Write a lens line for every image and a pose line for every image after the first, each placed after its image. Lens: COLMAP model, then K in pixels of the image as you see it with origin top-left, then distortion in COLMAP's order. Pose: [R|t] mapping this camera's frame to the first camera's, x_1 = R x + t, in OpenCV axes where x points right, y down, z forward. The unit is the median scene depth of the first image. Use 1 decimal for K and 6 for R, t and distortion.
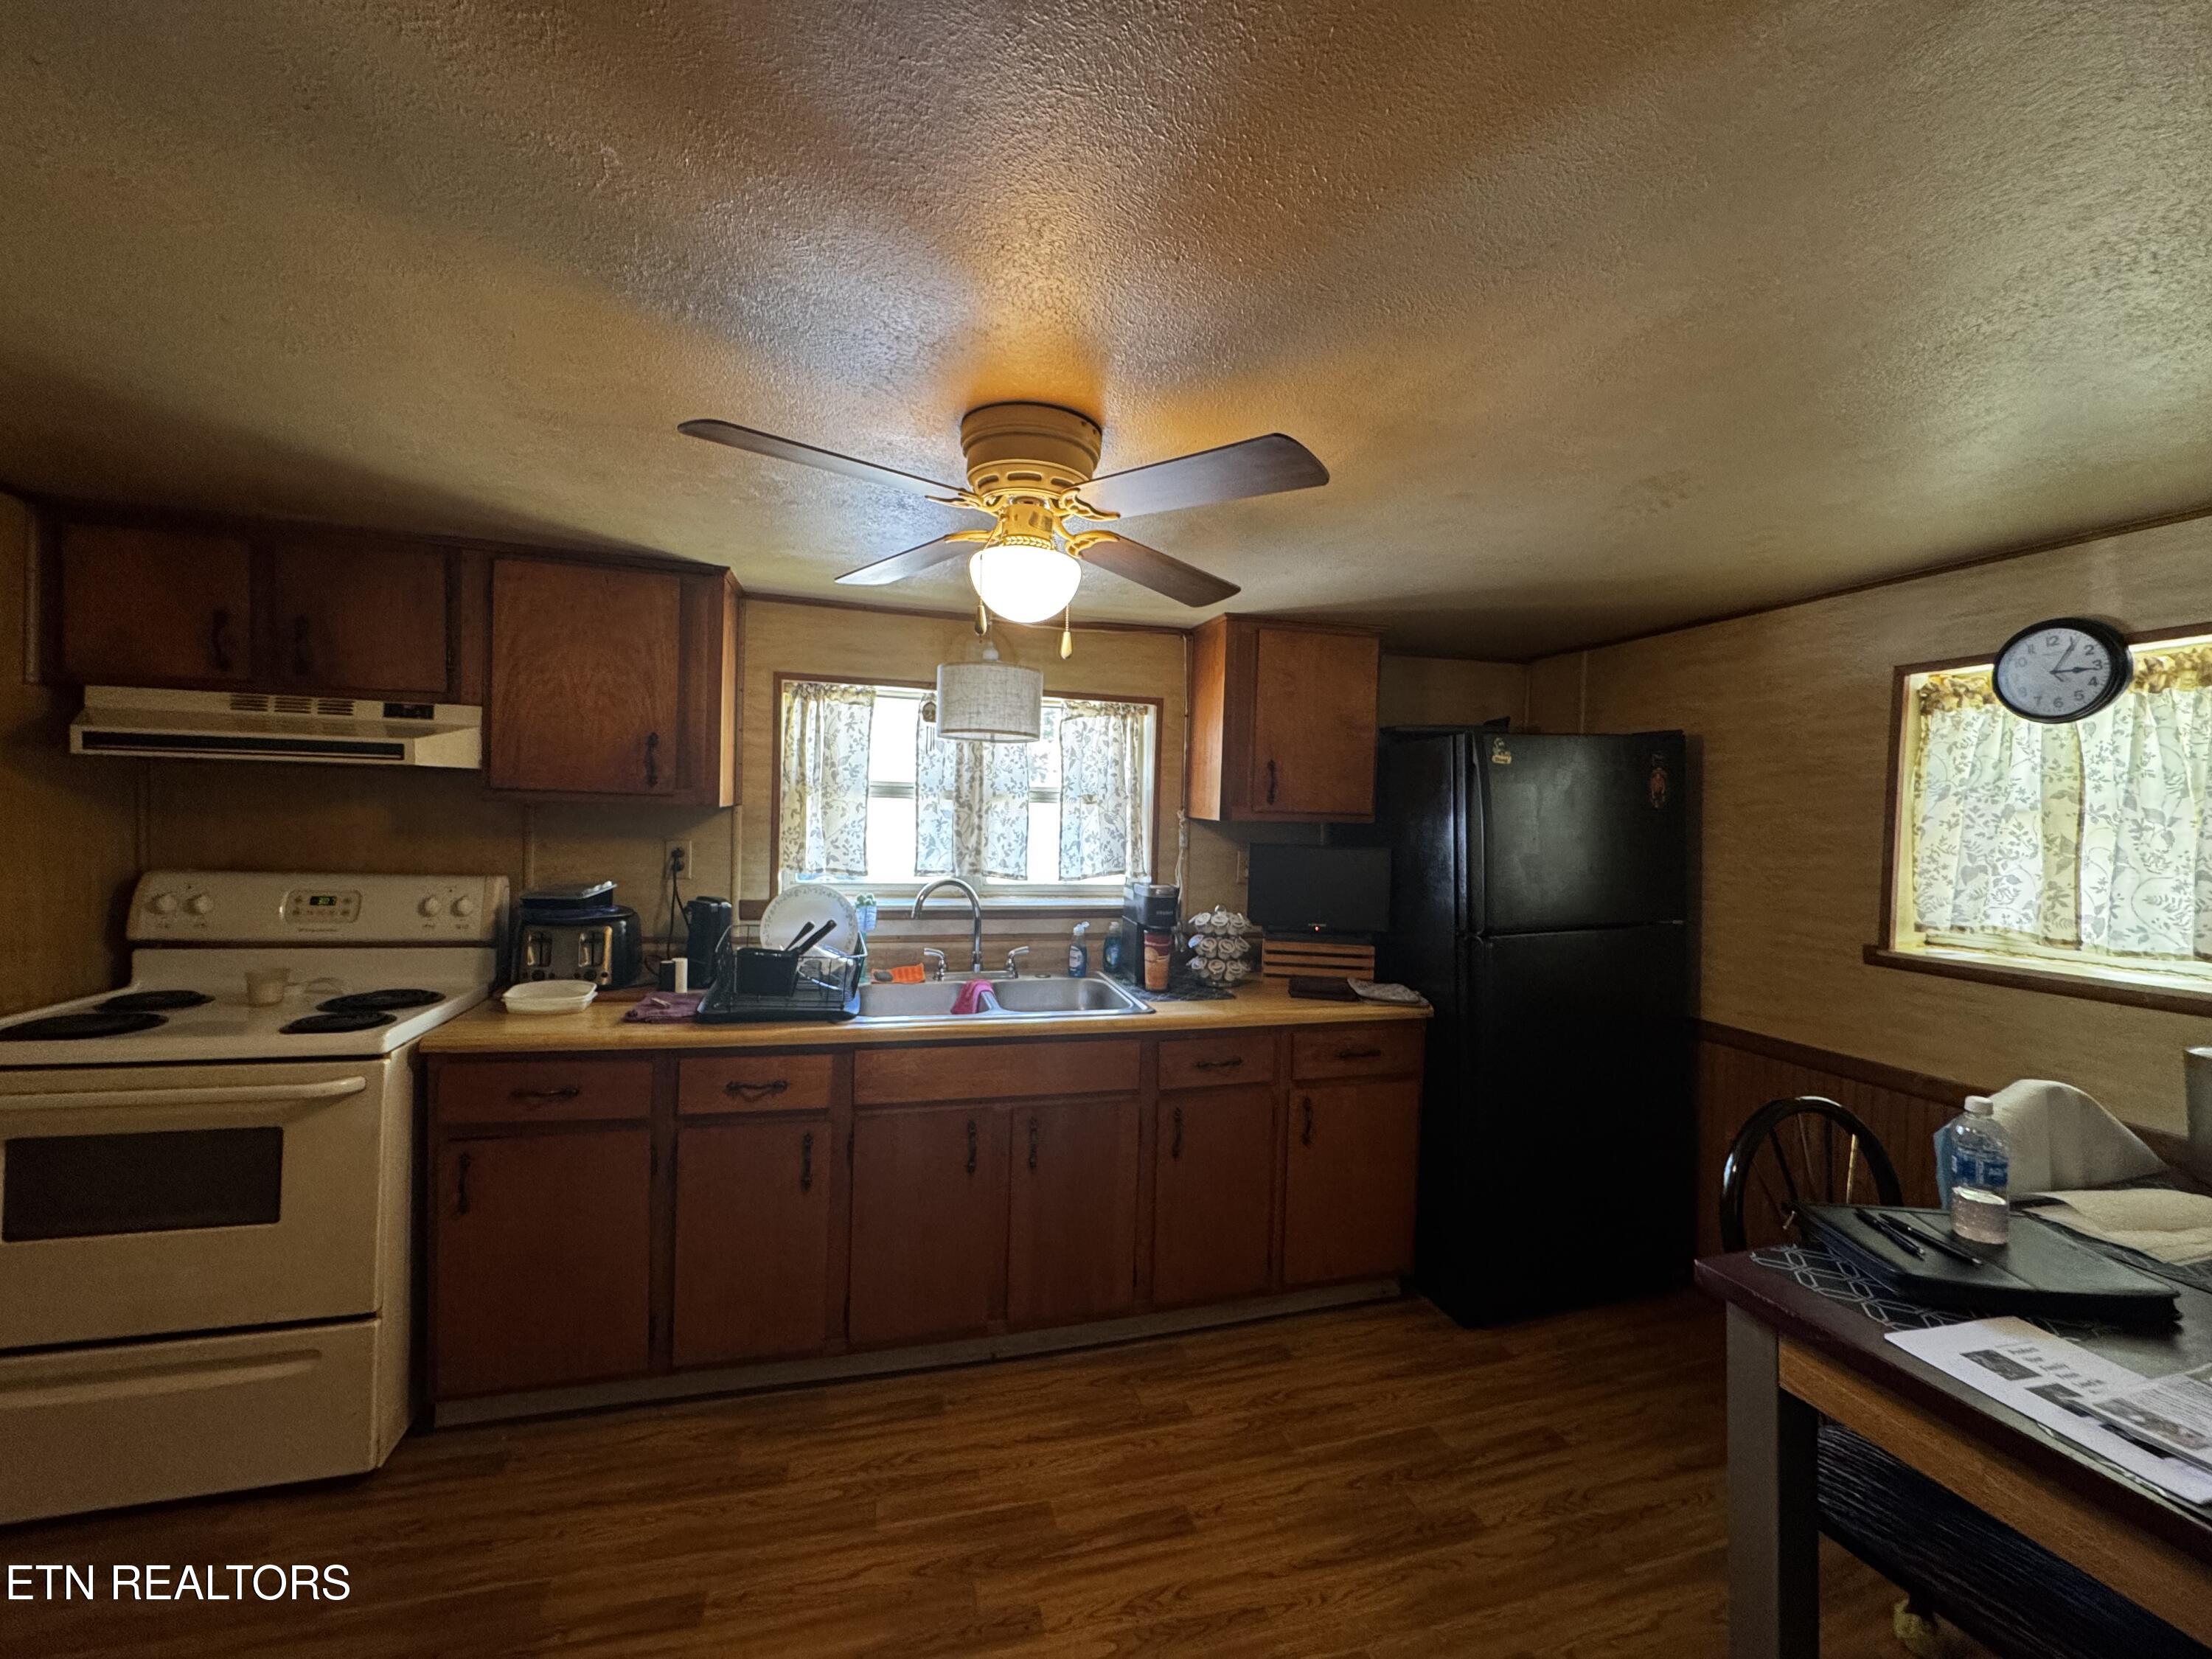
lens RADIAL K [[867.8, 0, 1106.0], [0, 867.8, 829.5], [0, 0, 1]] dist [-0.000918, -0.000026]
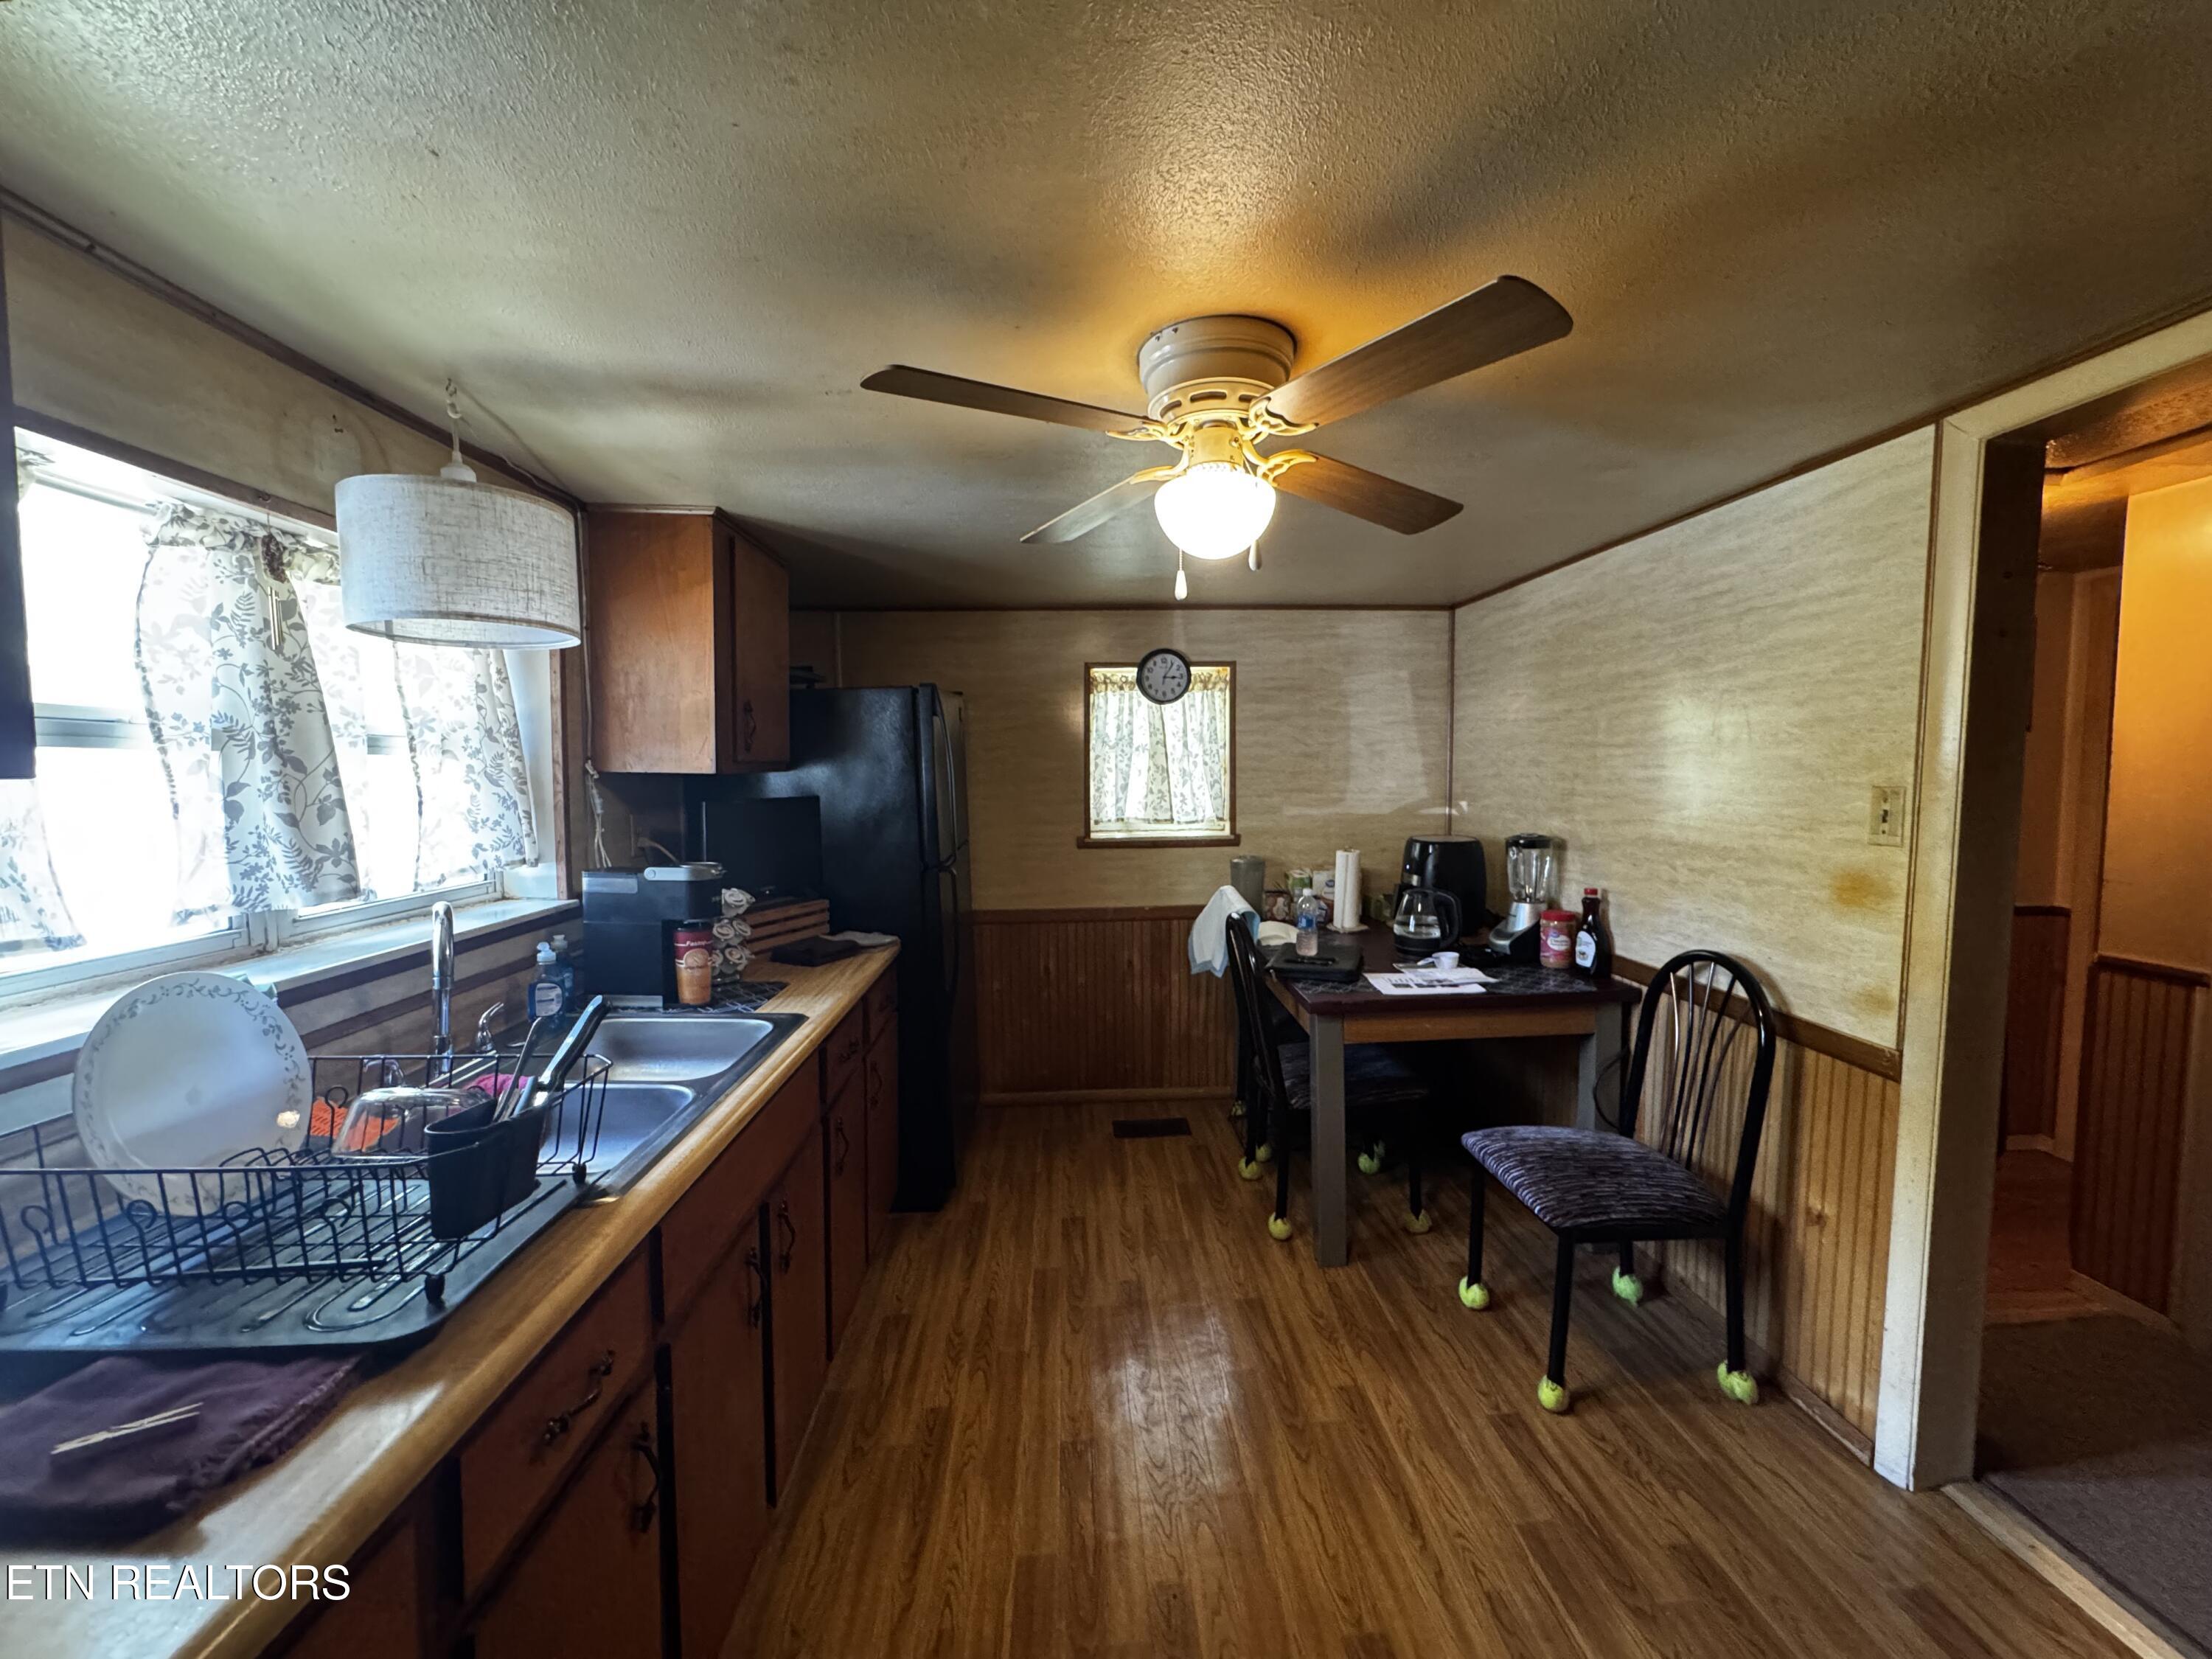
lens RADIAL K [[867.8, 0, 1106.0], [0, 867.8, 829.5], [0, 0, 1]] dist [-0.000918, -0.000026]
pose [[0.245577, -0.094477, 0.964762, -0.705505], [0.035854, 0.995444, 0.088355, -0.021587], [-0.968714, 0.012893, 0.247846, 0.597369]]
